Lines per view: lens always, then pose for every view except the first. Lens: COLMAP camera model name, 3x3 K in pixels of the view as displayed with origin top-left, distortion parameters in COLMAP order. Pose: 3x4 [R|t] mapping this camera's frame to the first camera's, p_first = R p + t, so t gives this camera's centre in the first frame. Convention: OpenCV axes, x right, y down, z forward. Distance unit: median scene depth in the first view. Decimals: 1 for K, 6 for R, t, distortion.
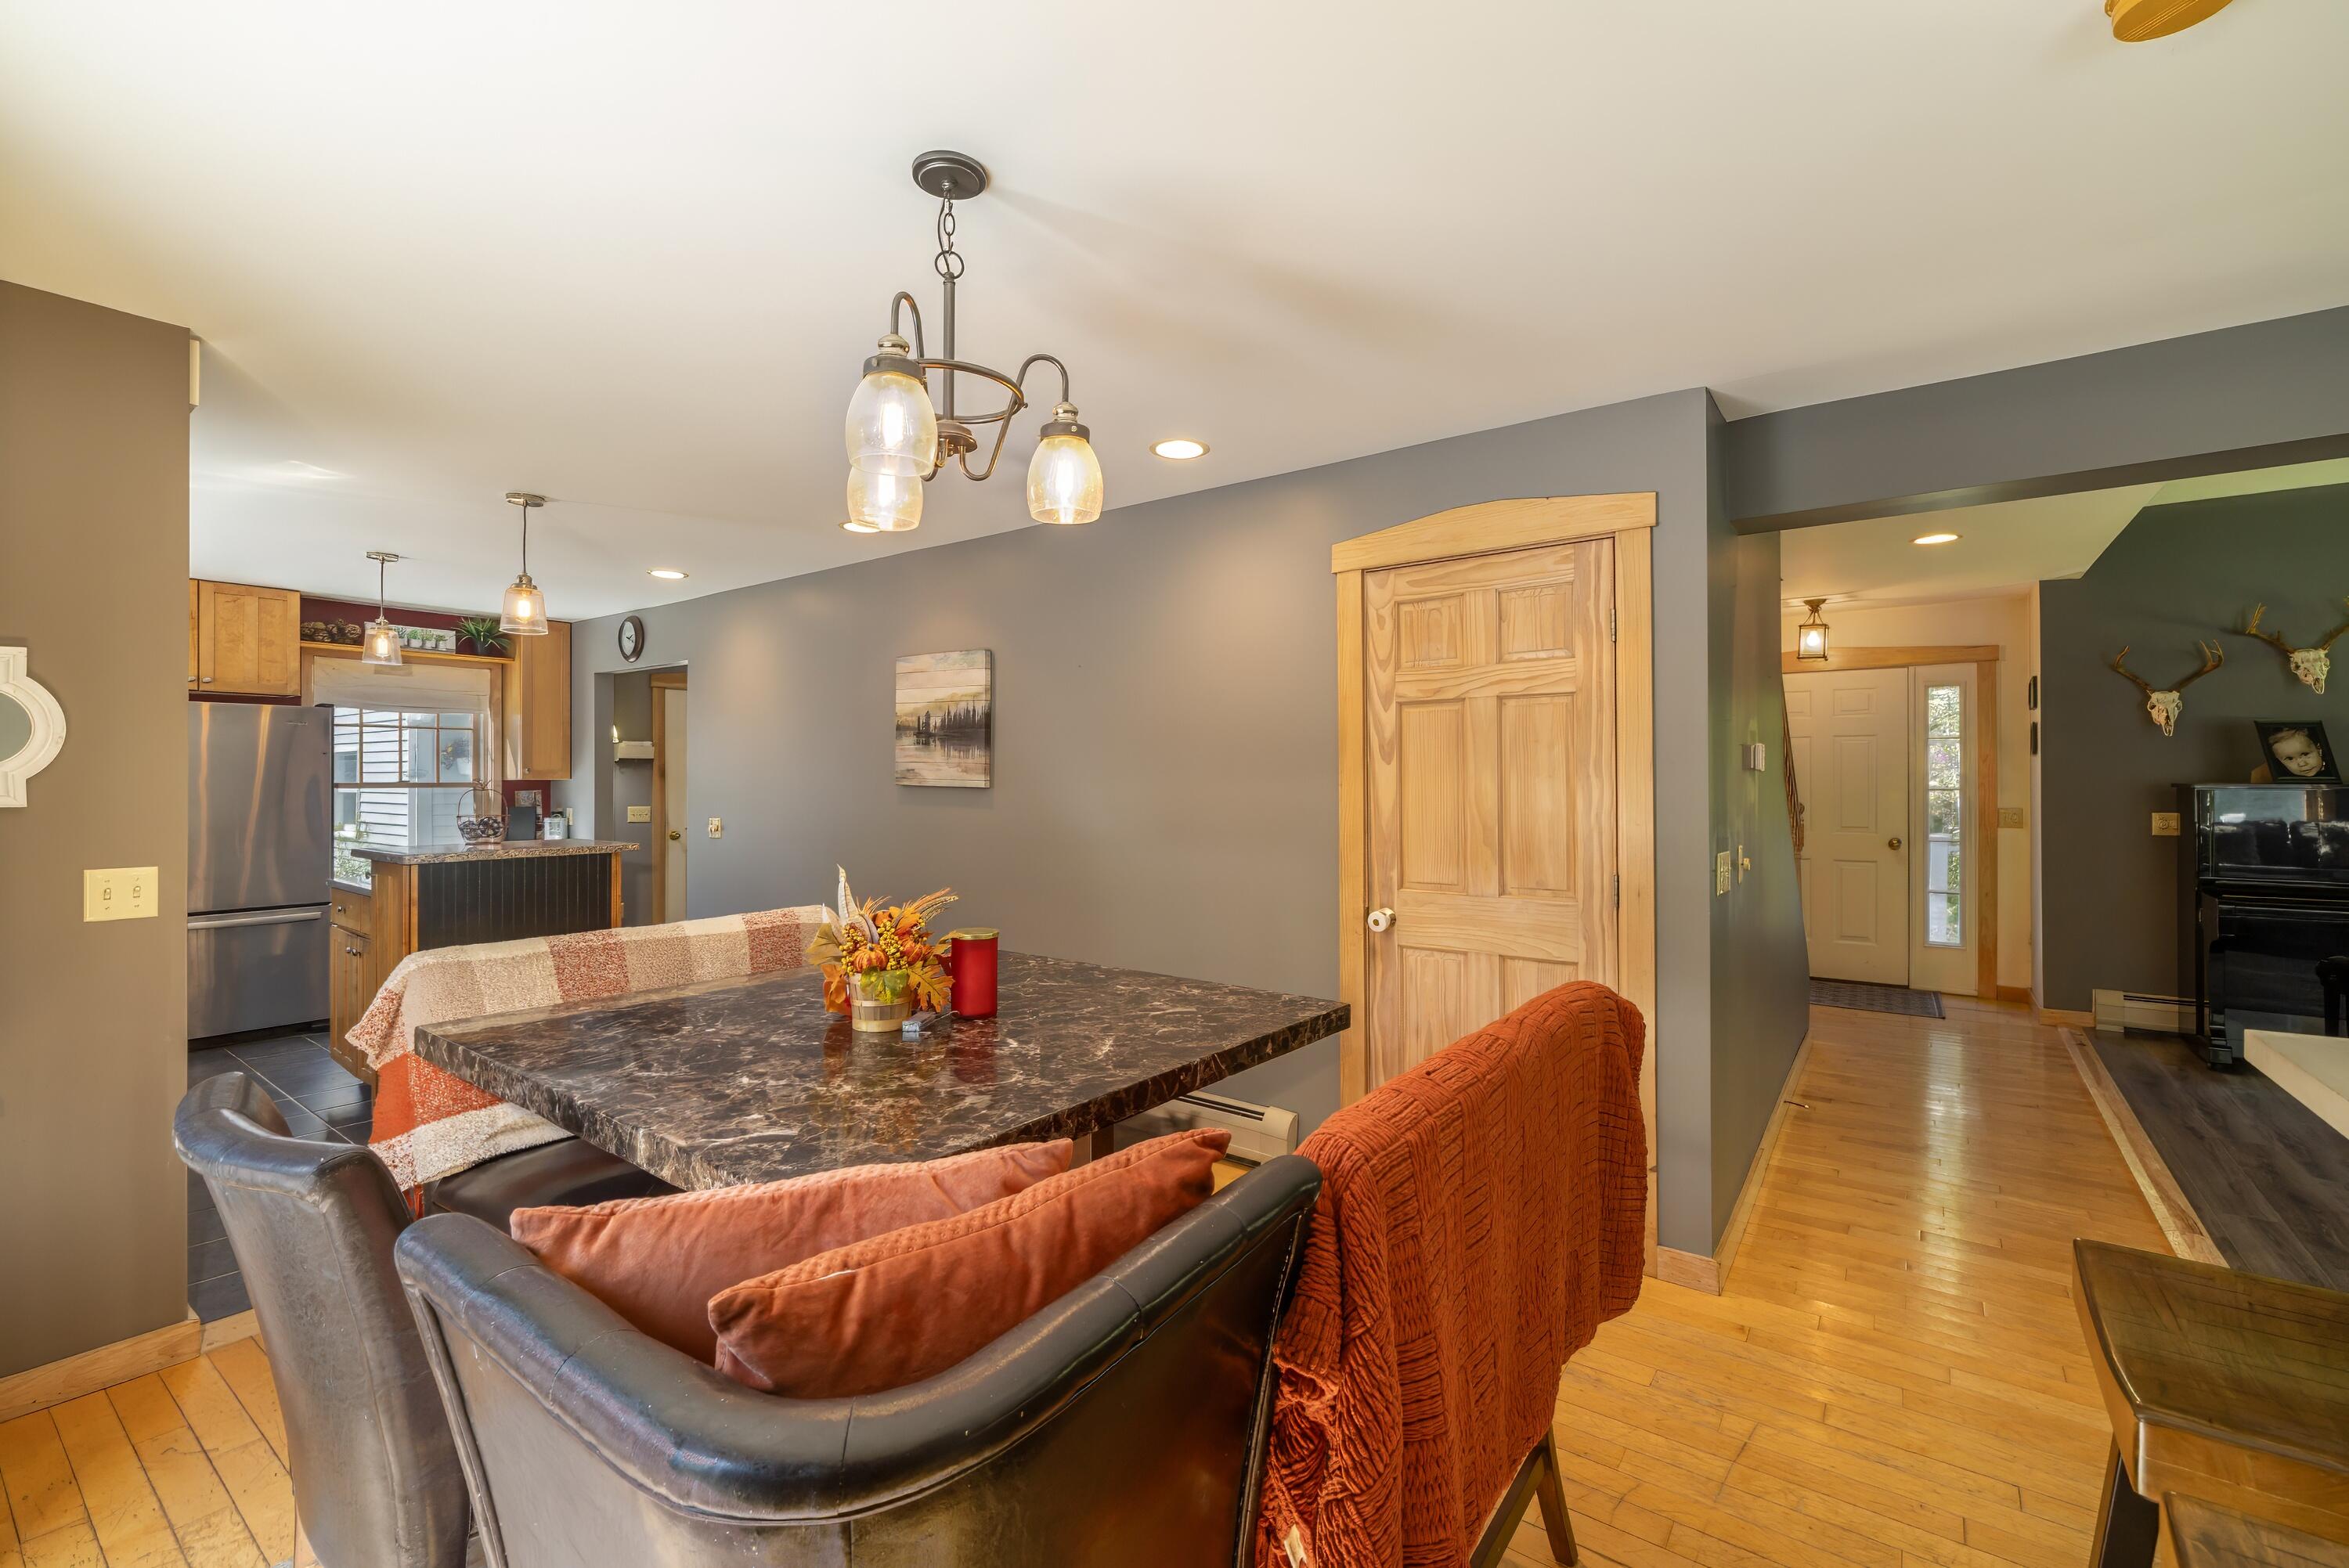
lens RADIAL K [[997.2, 0, 1172.3], [0, 997.2, 769.8], [0, 0, 1]] dist [0.000347, 0.000154]
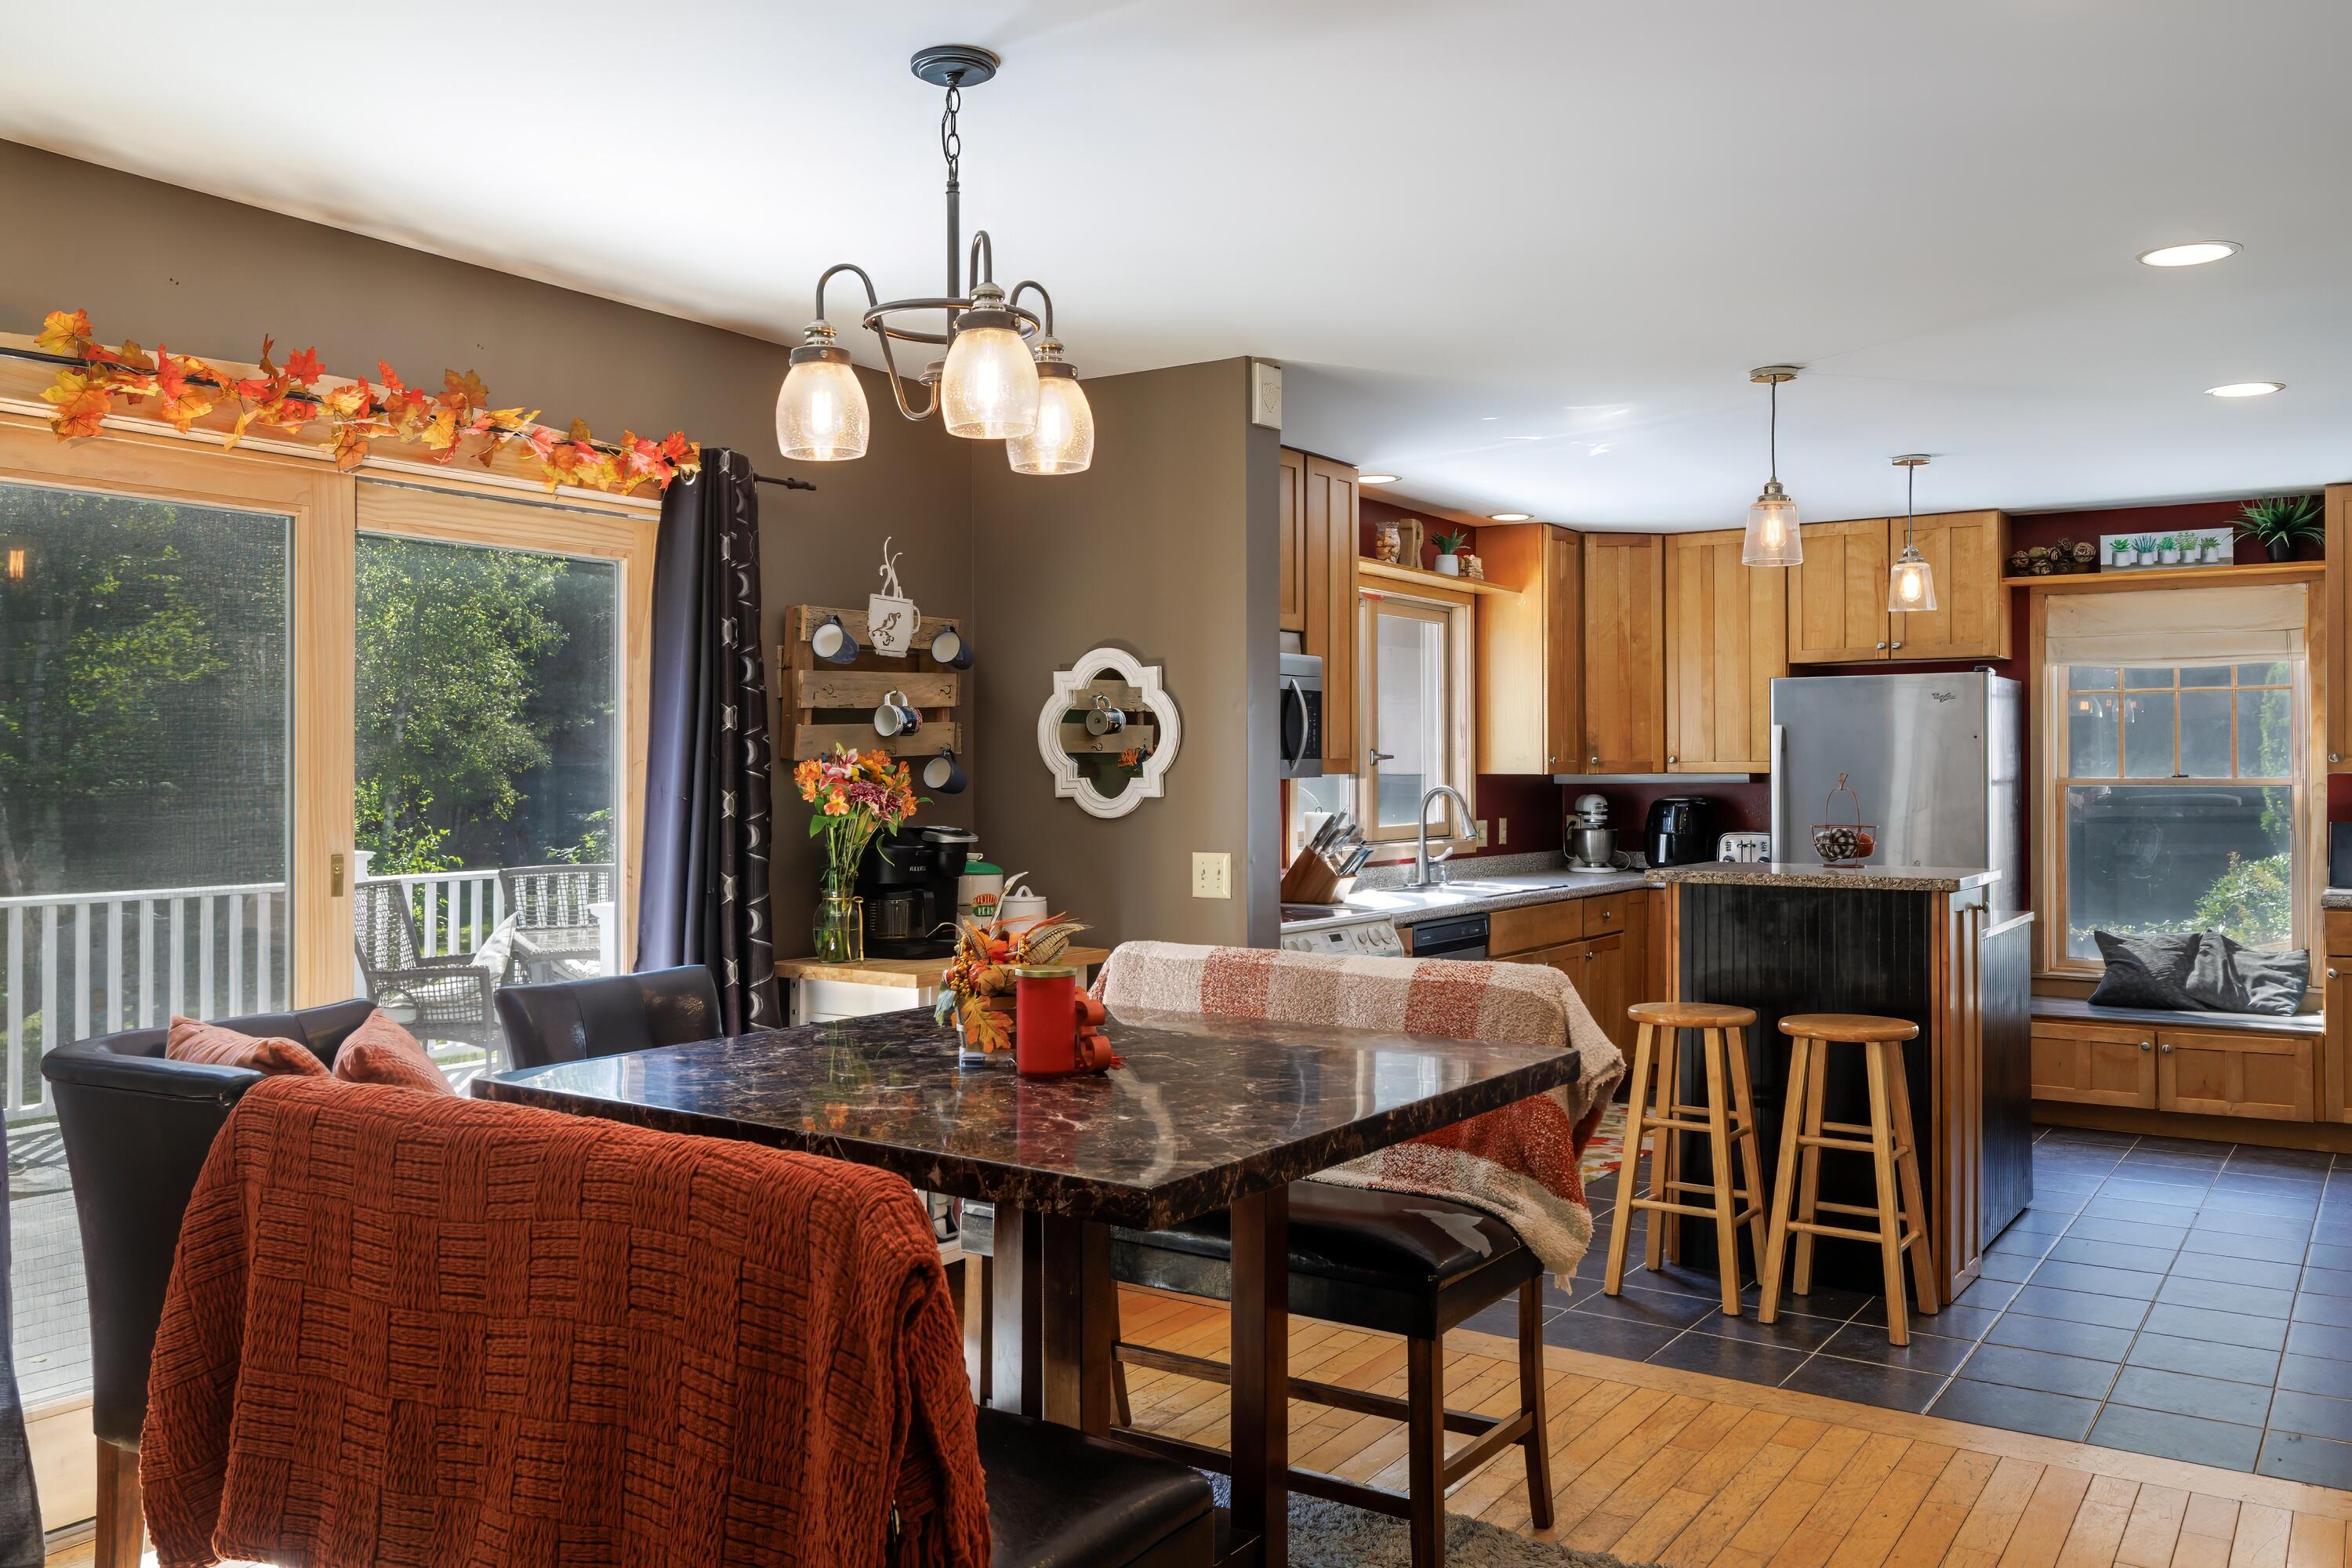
lens RADIAL K [[1846.1, 0, 1178.0], [0, 1846.1, 771.3], [0, 0, 1]] dist [0.004884, -0.003475]
pose [[0.044939, -0.002136, -0.998987, 0.424924], [0.011096, 0.999937, -0.001639, 0.004057], [0.998928, -0.011011, 0.044960, 0.356036]]
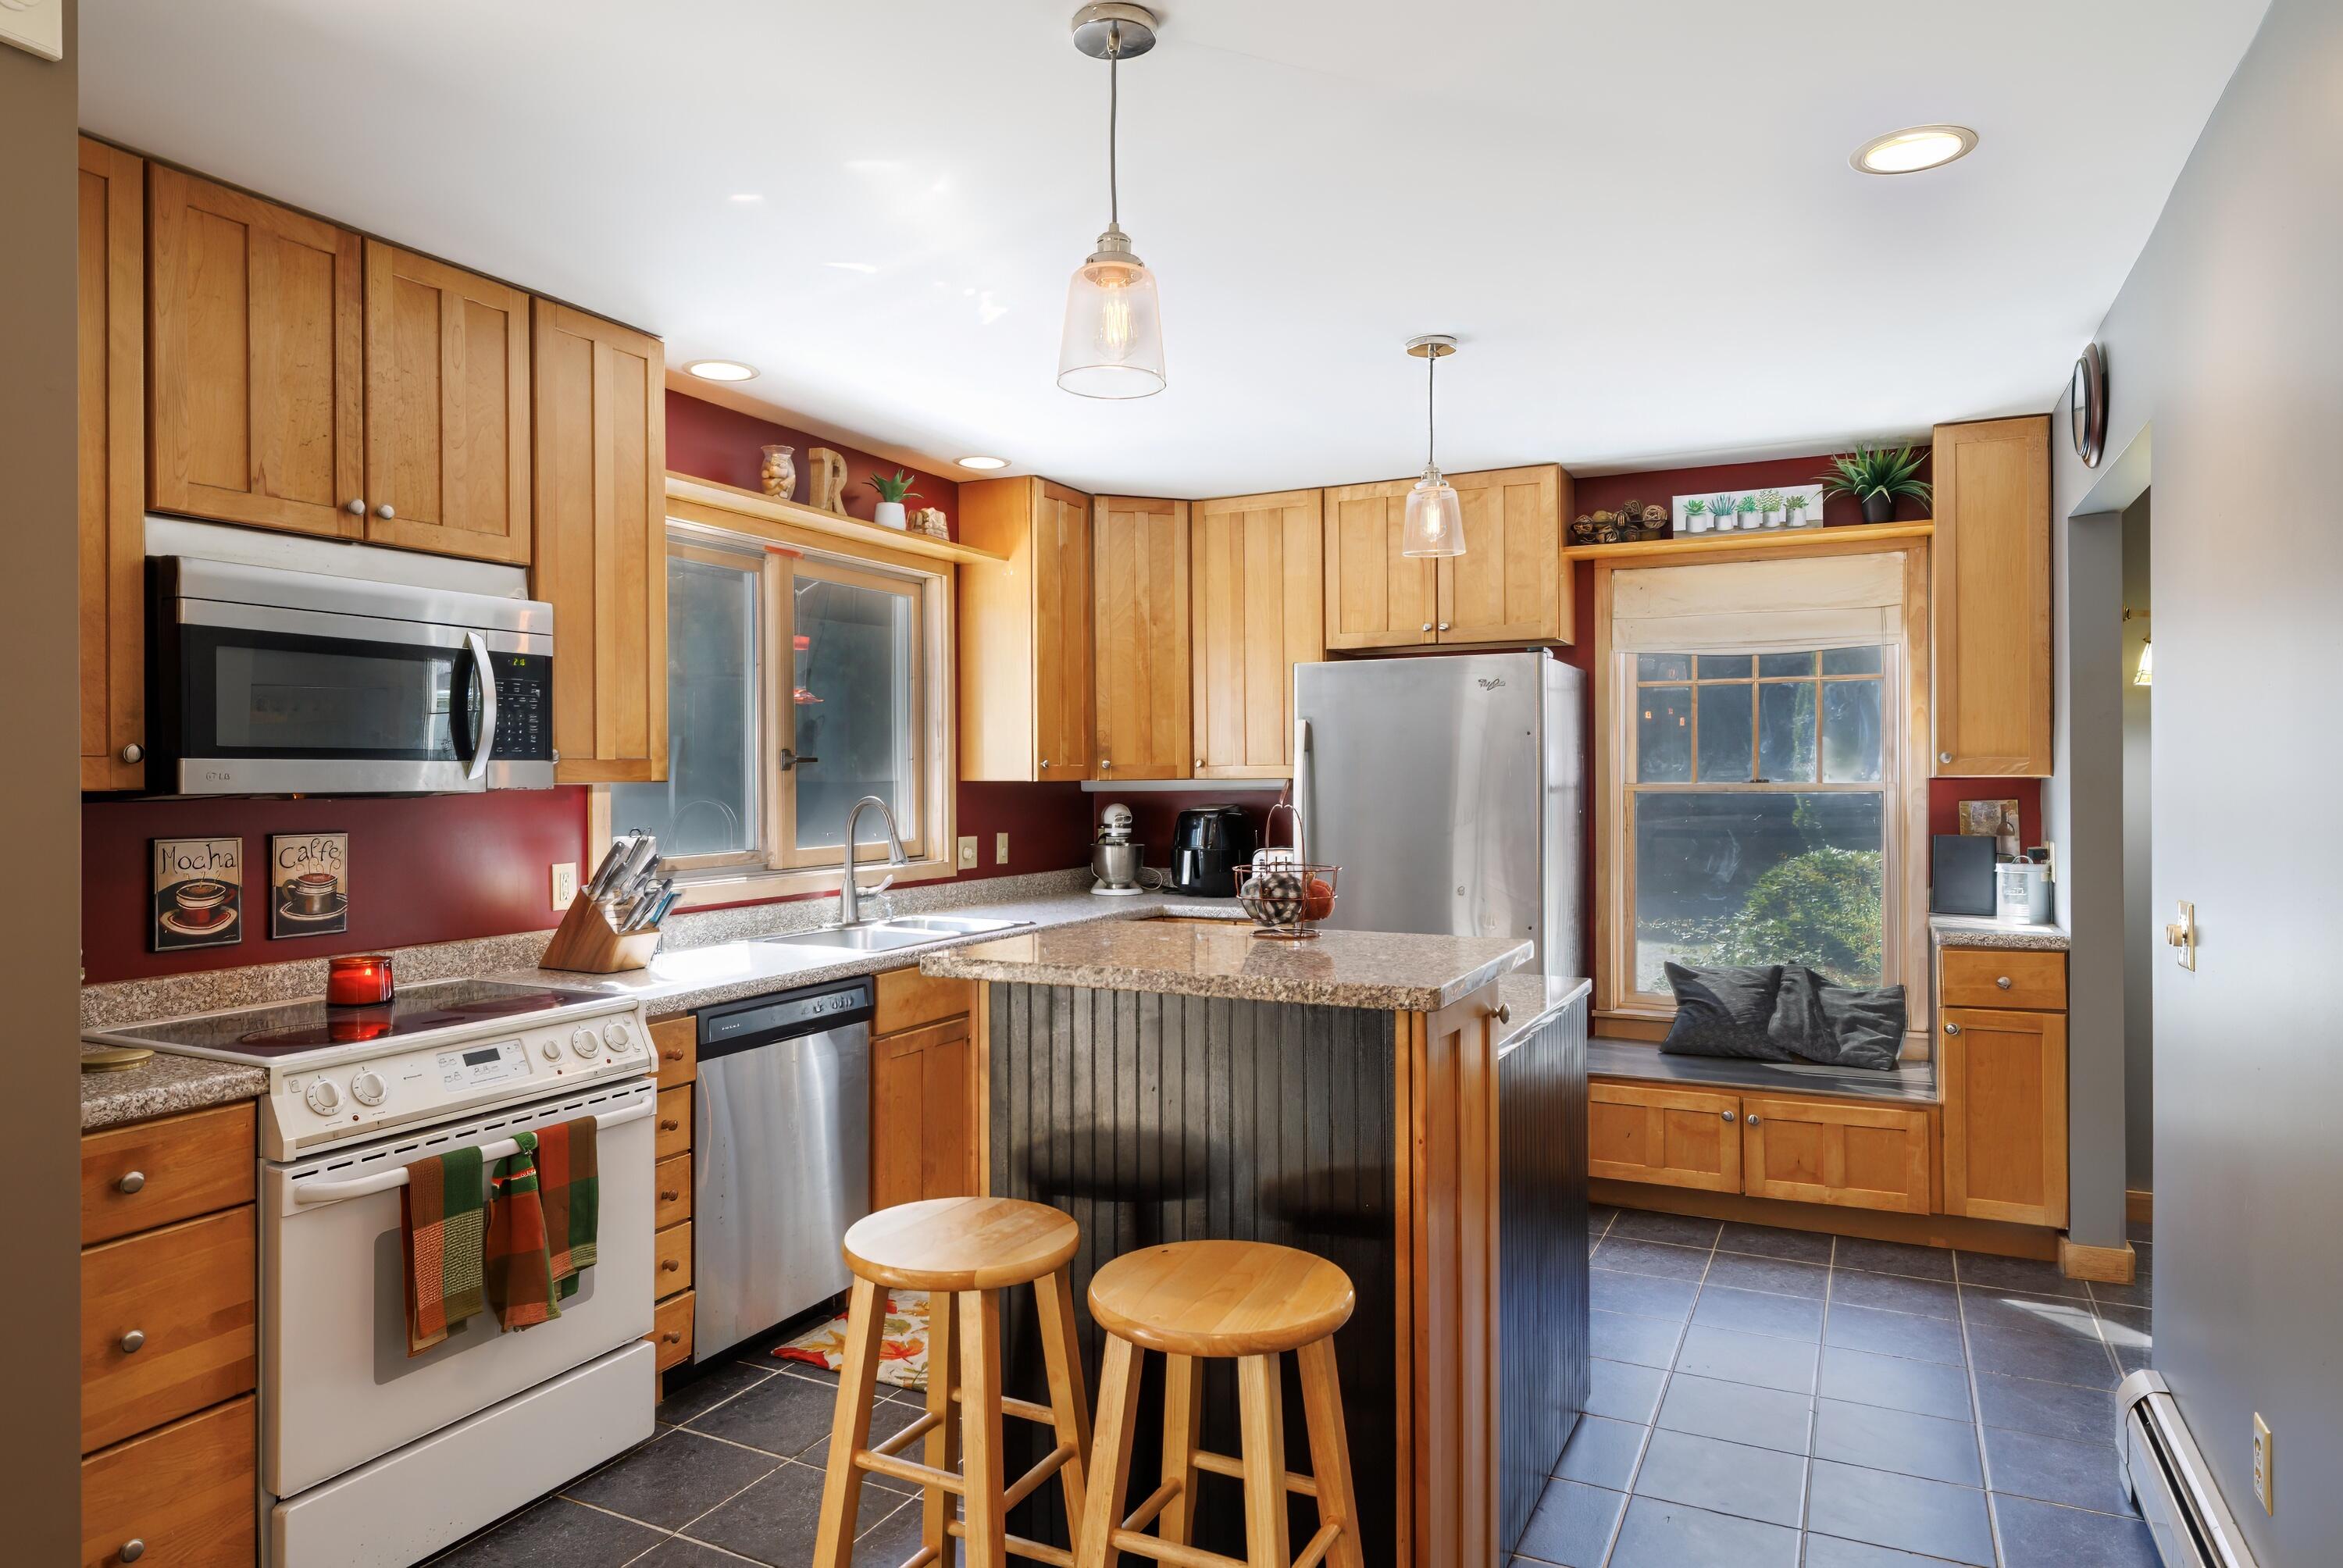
lens RADIAL K [[1415.2, 0, 1171.5], [0, 1415.2, 784.0], [0, 0, 1]] dist [-0.001282, -0.000176]
pose [[0.176702, 0.001958, -0.984262, -0.080493], [0.014387, 0.999886, 0.004572, 0.006147], [0.984159, -0.014968, 0.176654, 0.626486]]
